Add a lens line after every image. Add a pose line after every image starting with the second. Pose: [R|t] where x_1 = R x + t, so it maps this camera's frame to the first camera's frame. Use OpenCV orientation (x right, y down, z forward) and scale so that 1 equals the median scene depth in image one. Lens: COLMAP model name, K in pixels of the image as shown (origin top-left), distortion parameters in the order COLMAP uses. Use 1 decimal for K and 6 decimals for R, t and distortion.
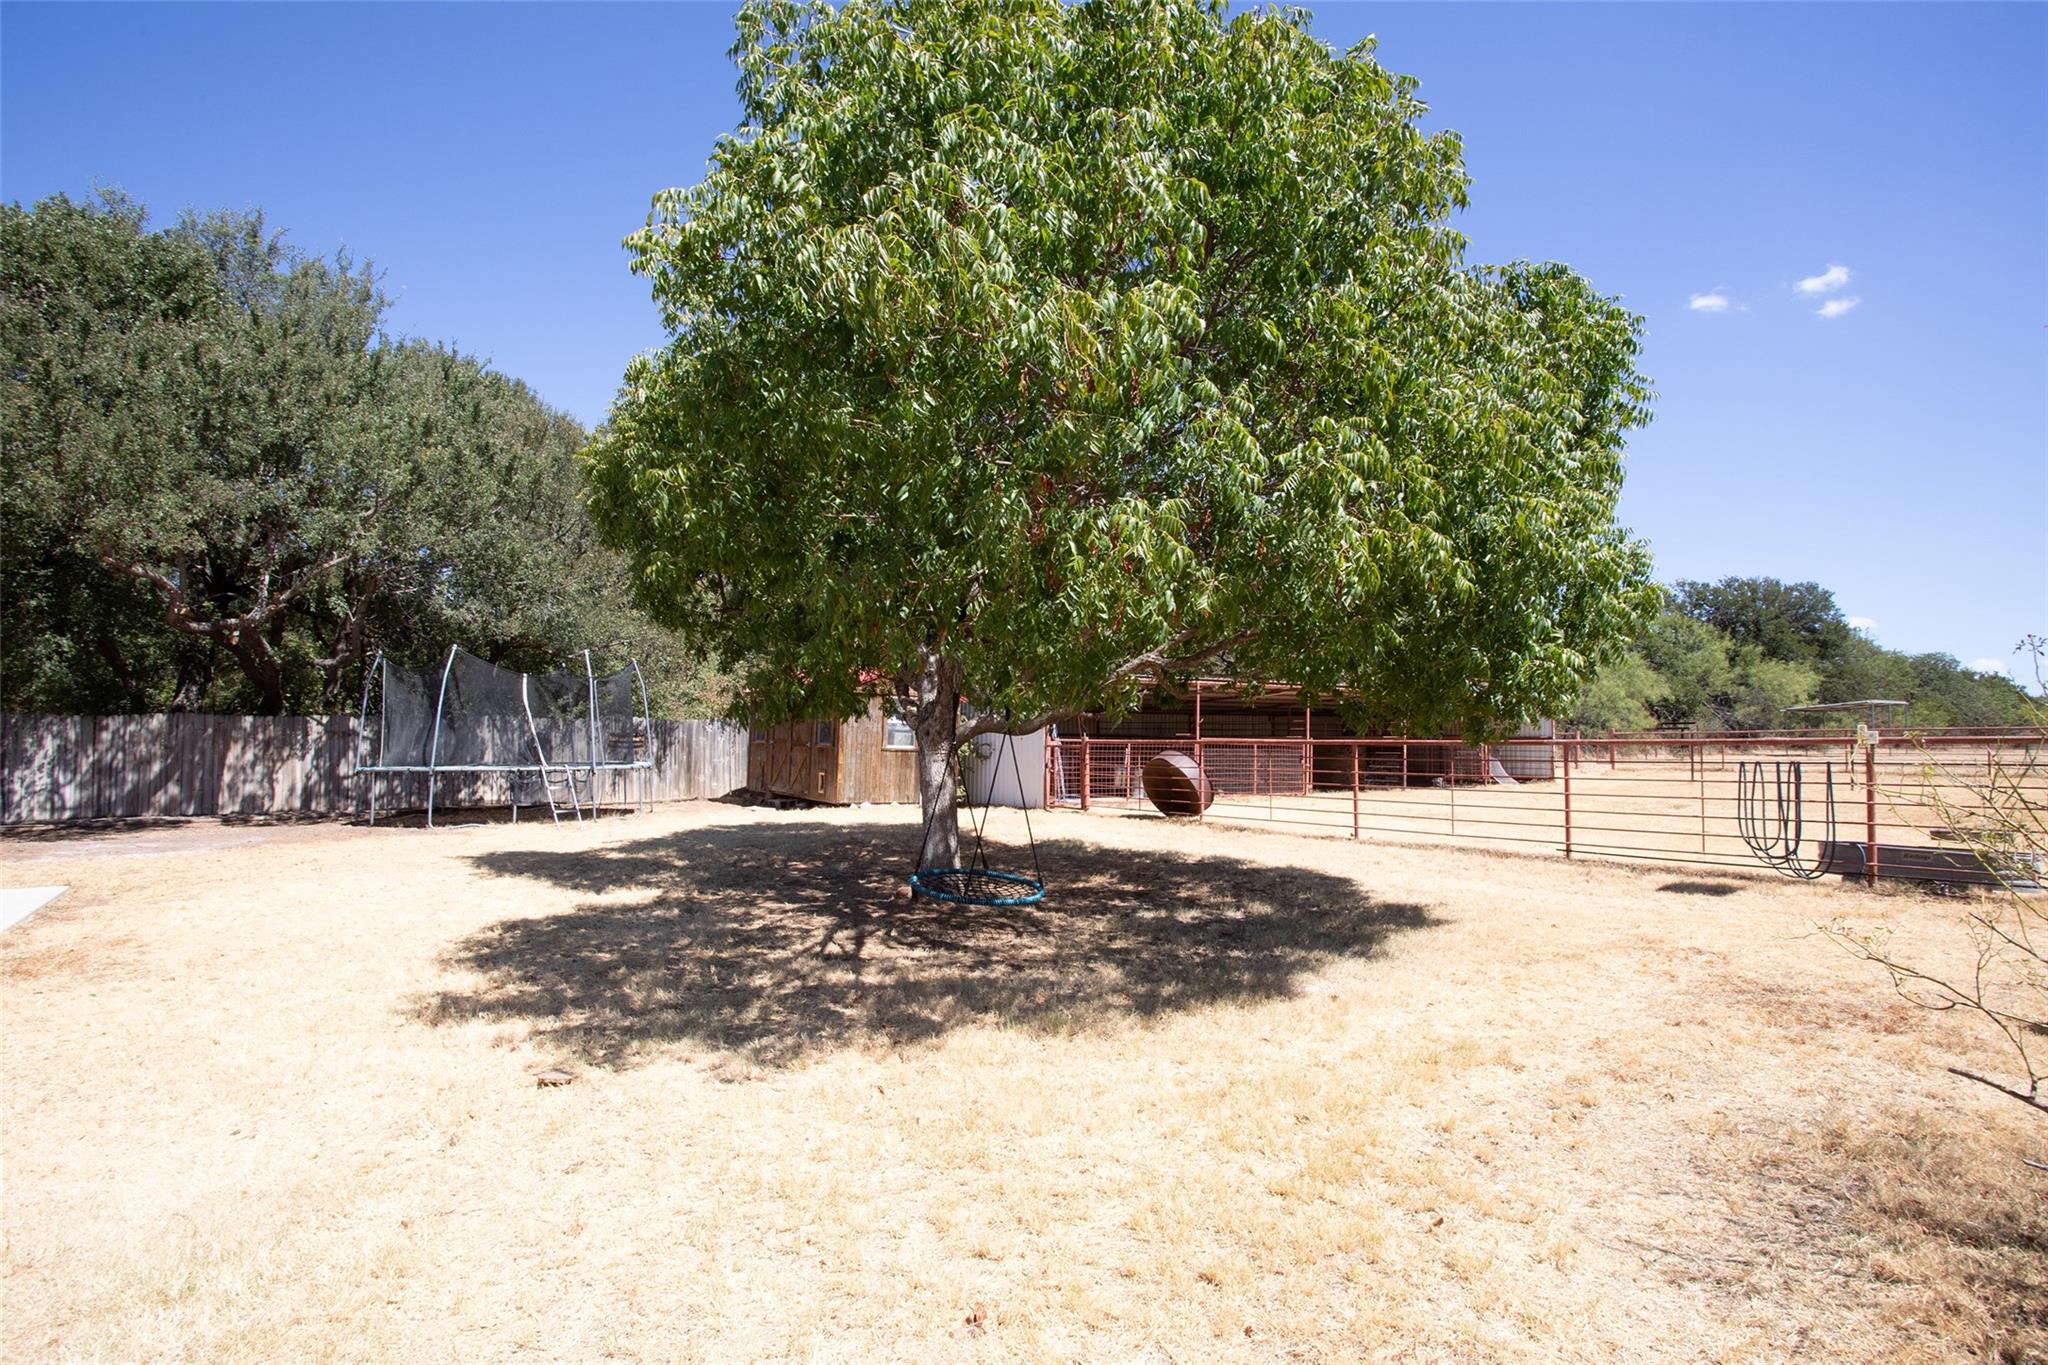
lens RADIAL K [[1037.4, 0, 1024.5], [0, 1037.4, 723.3], [0, 0, 1]] dist [-0.000244, 0.000030]
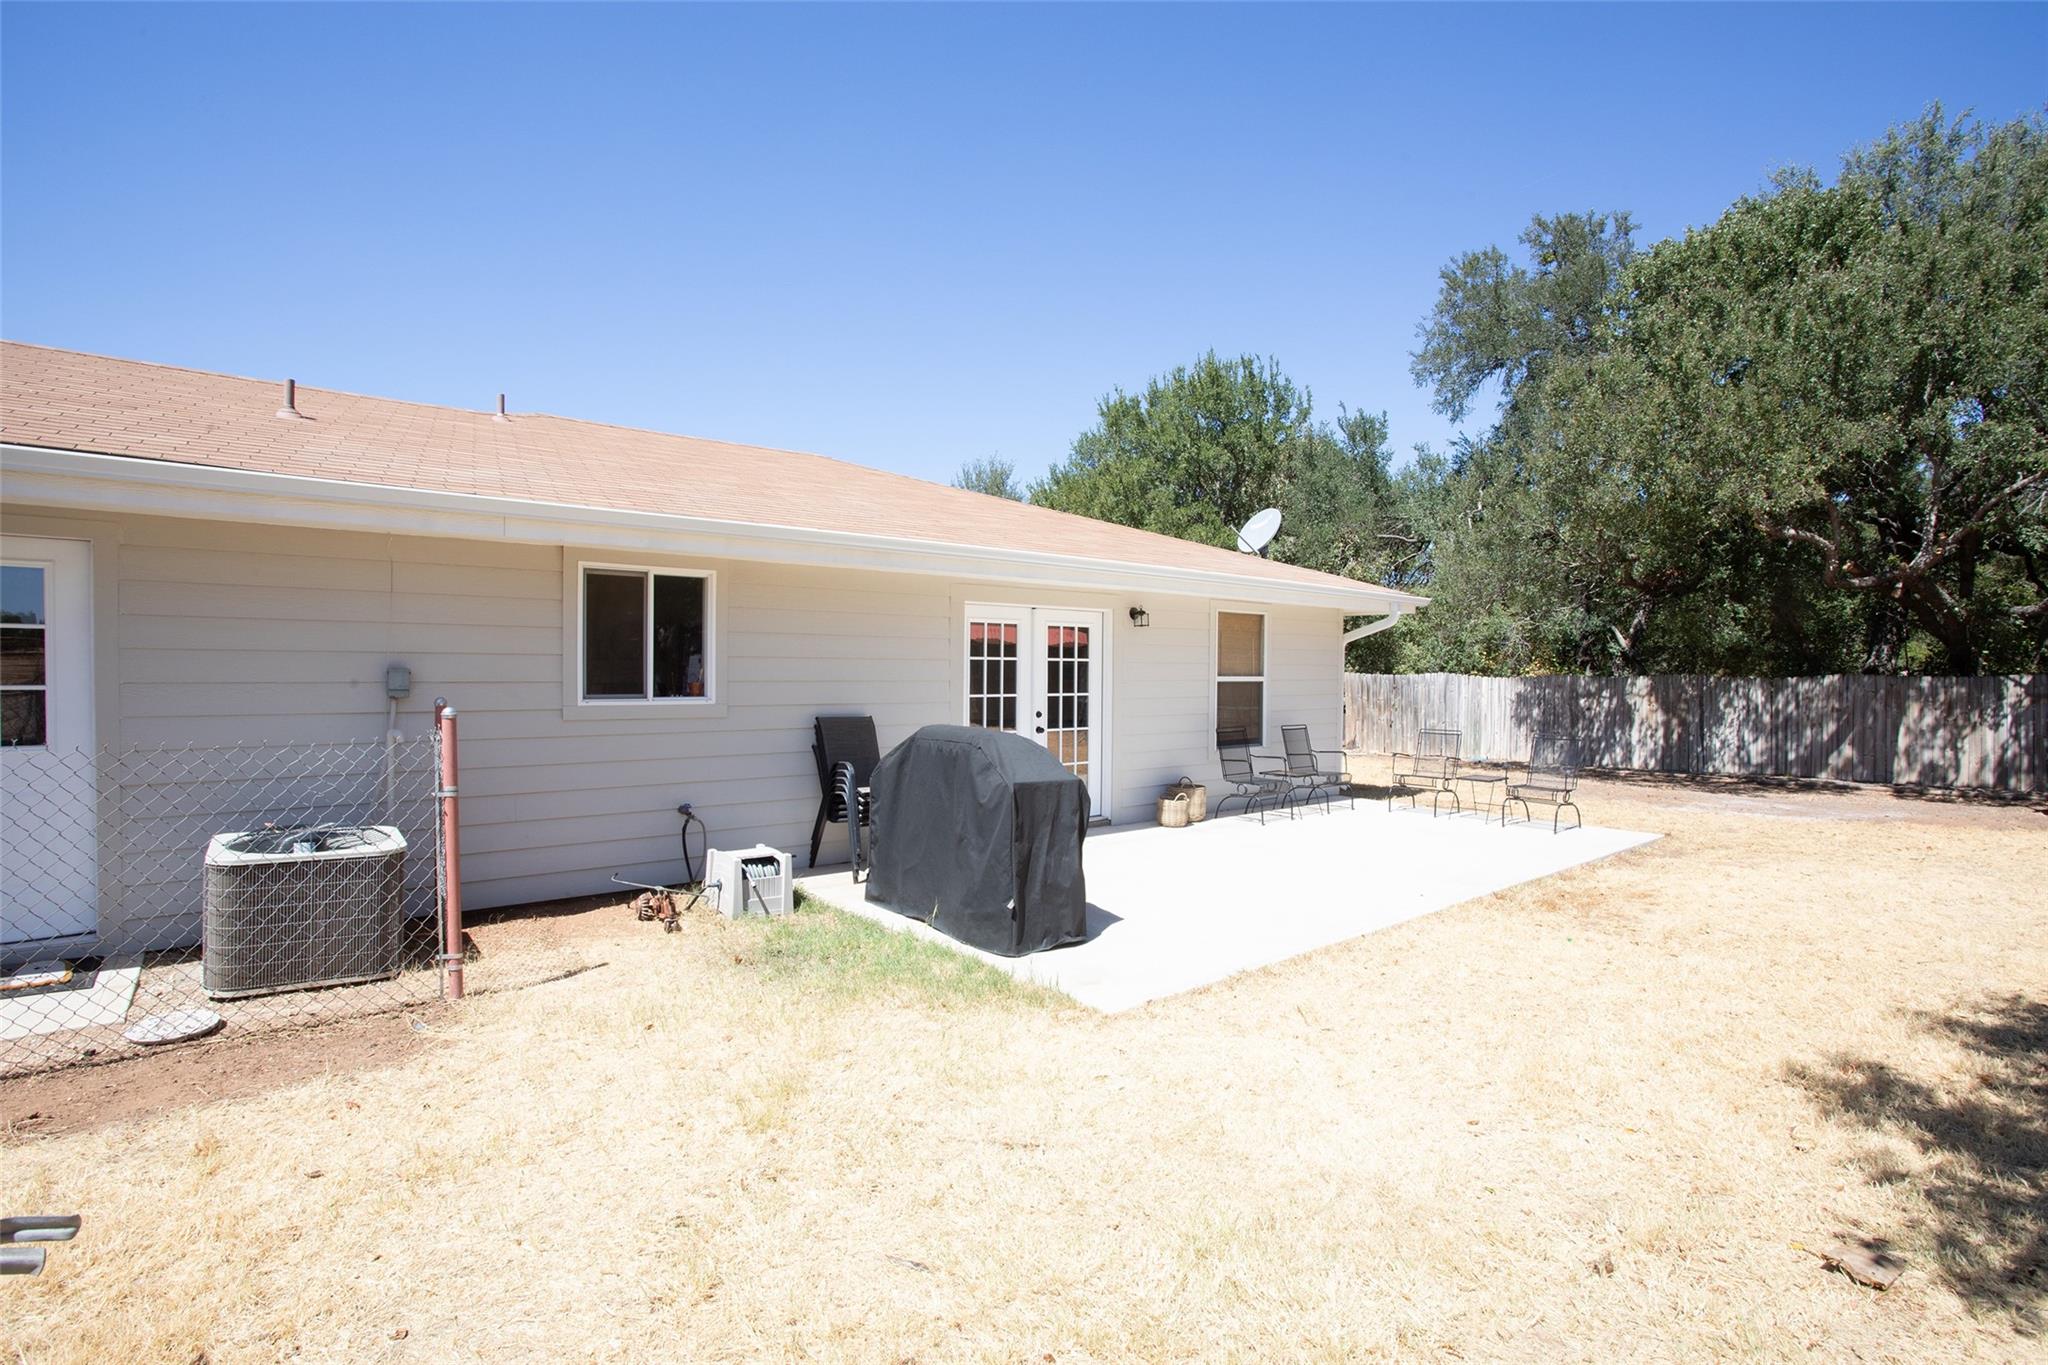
lens RADIAL K [[996.7, 0, 1024.0], [0, 996.7, 682.5], [0, 0, 1]] dist [0.002808, 0.000436]
pose [[0.110732, -0.006506, -0.993829, 0.021830], [0.002867, 0.999977, -0.006227, 0.001721], [0.993846, -0.002160, 0.110748, 0.133874]]
